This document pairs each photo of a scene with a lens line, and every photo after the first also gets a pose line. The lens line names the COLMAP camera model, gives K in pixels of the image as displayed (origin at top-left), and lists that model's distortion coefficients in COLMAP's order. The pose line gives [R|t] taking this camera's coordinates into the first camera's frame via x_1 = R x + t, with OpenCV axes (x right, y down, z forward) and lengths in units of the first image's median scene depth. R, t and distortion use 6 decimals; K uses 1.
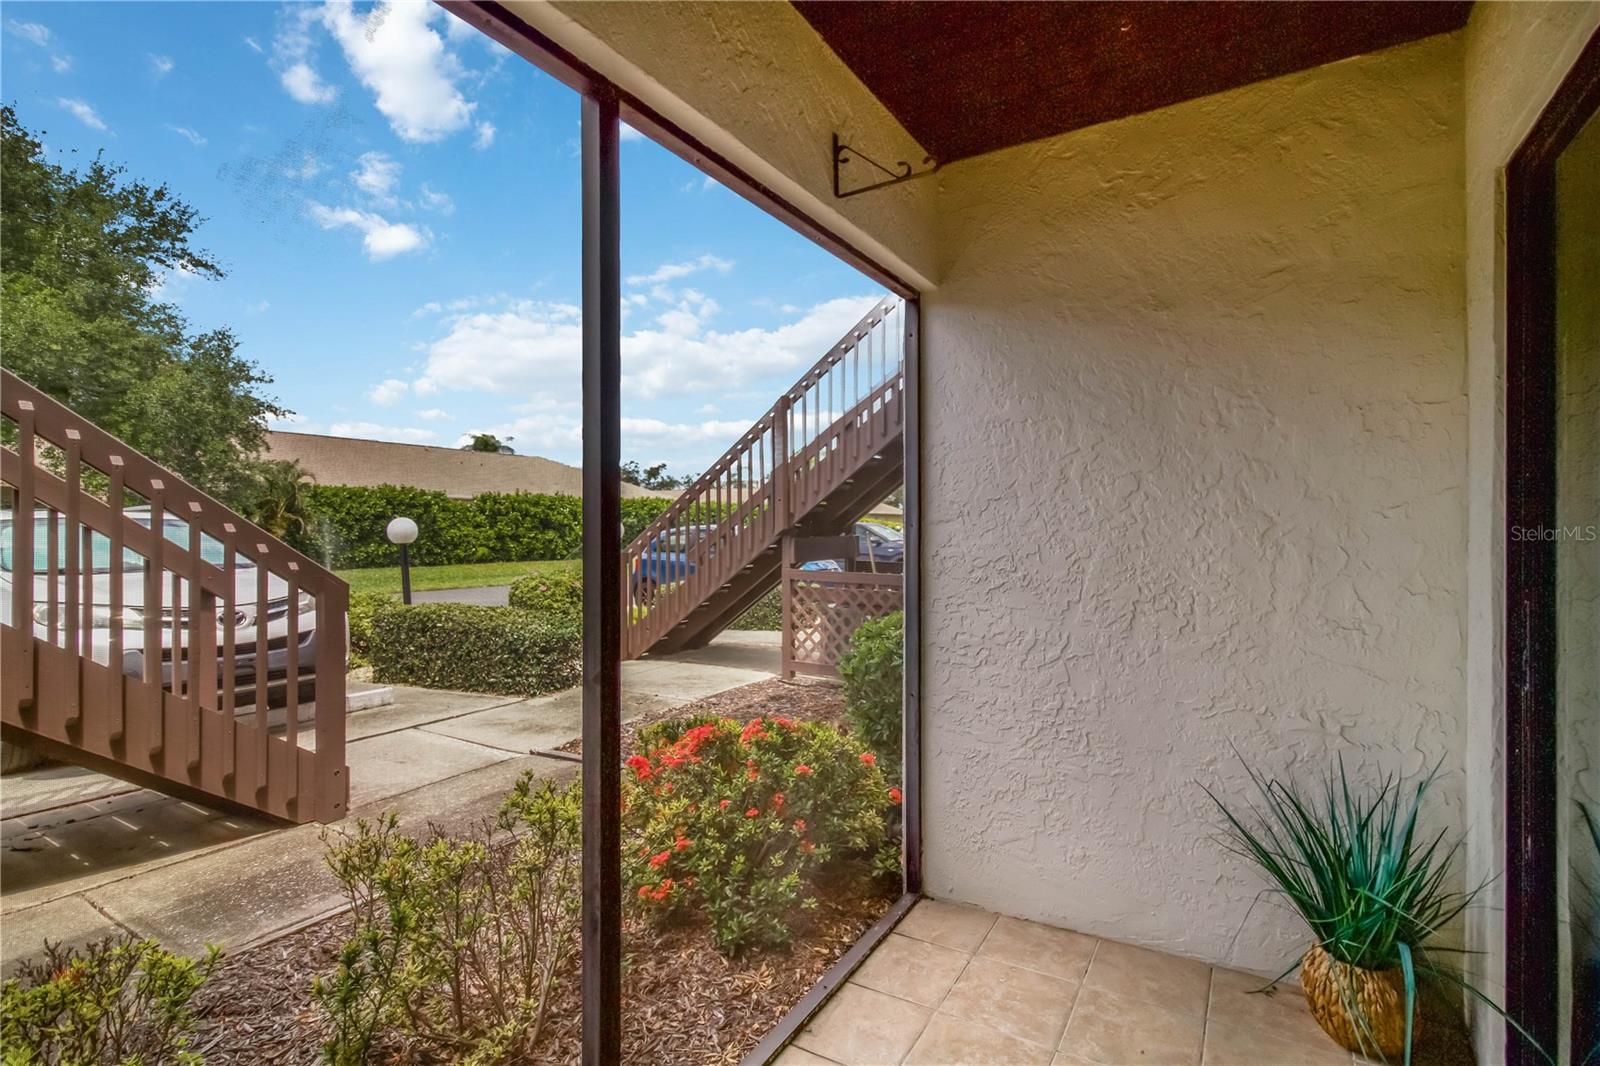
lens RADIAL K [[766.9, 0, 800.0], [0, 766.9, 533.0], [0, 0, 1]] dist [0.026100, -0.015272]
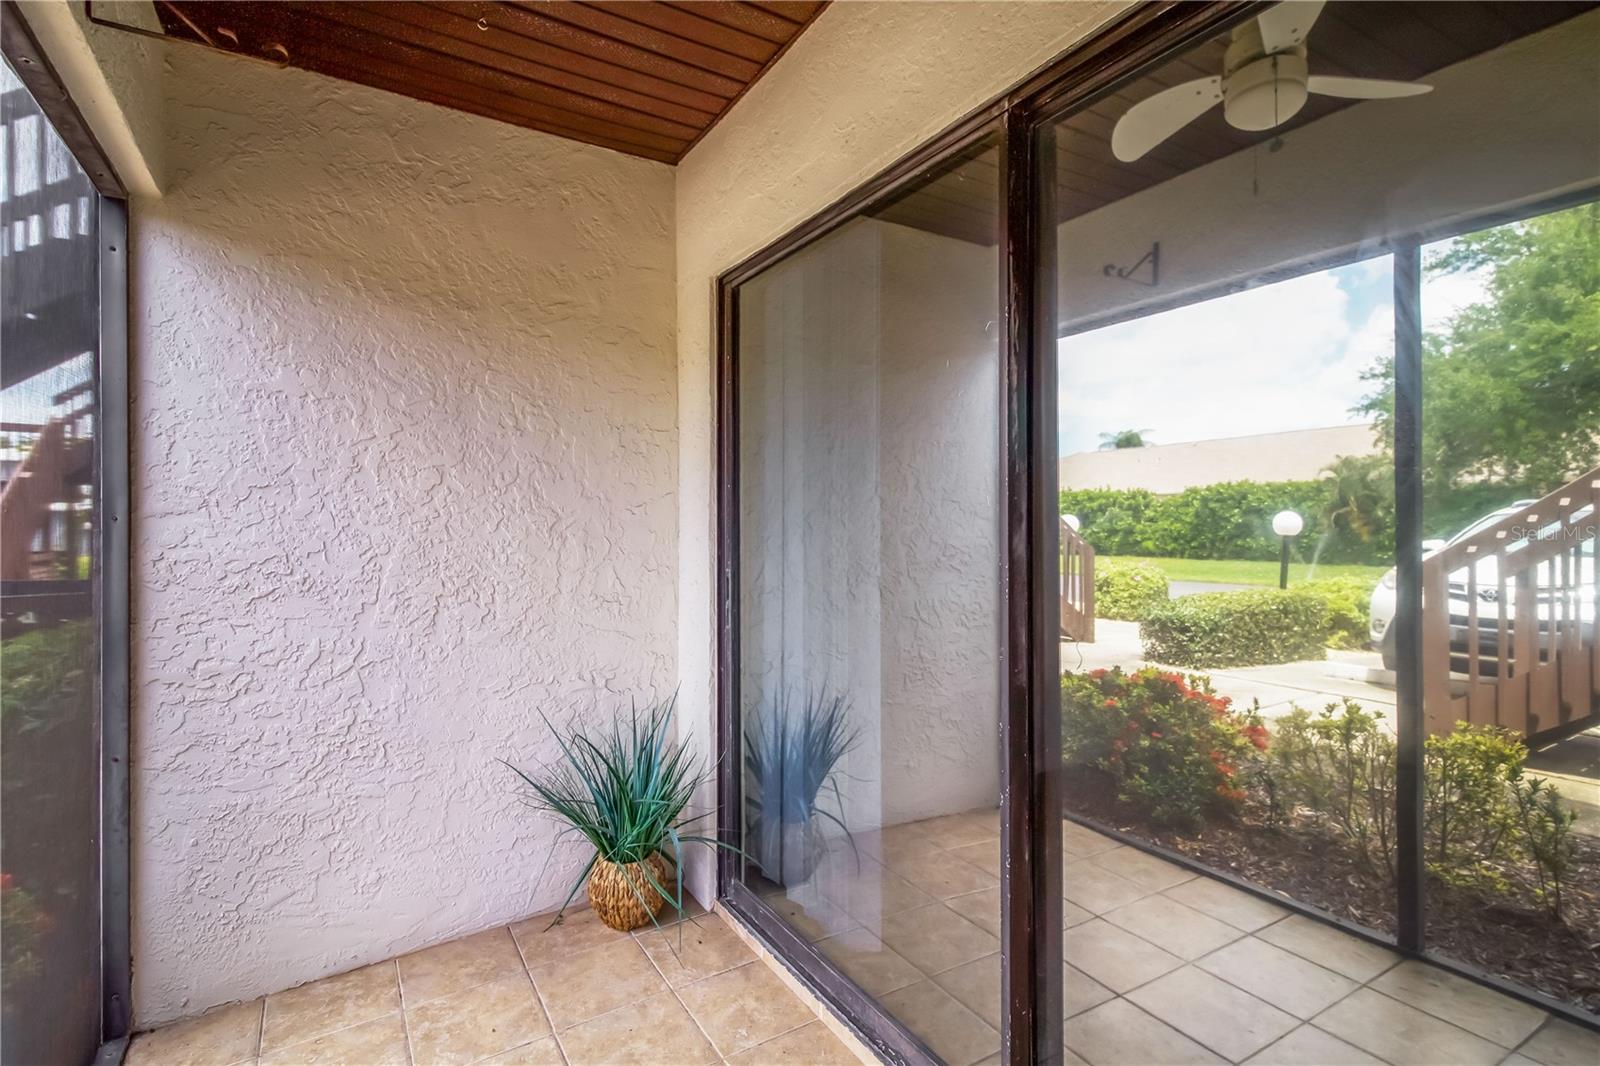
lens RADIAL K [[757.1, 0, 800.7], [0, 757.1, 524.6], [0, 0, 1]] dist [0.025915, -0.014540]
pose [[0.455114, -0.004283, 0.890423, -0.217487], [0.007124, 0.999974, 0.001169, -0.001022], [-0.890405, 0.005811, 0.455133, 0.135994]]
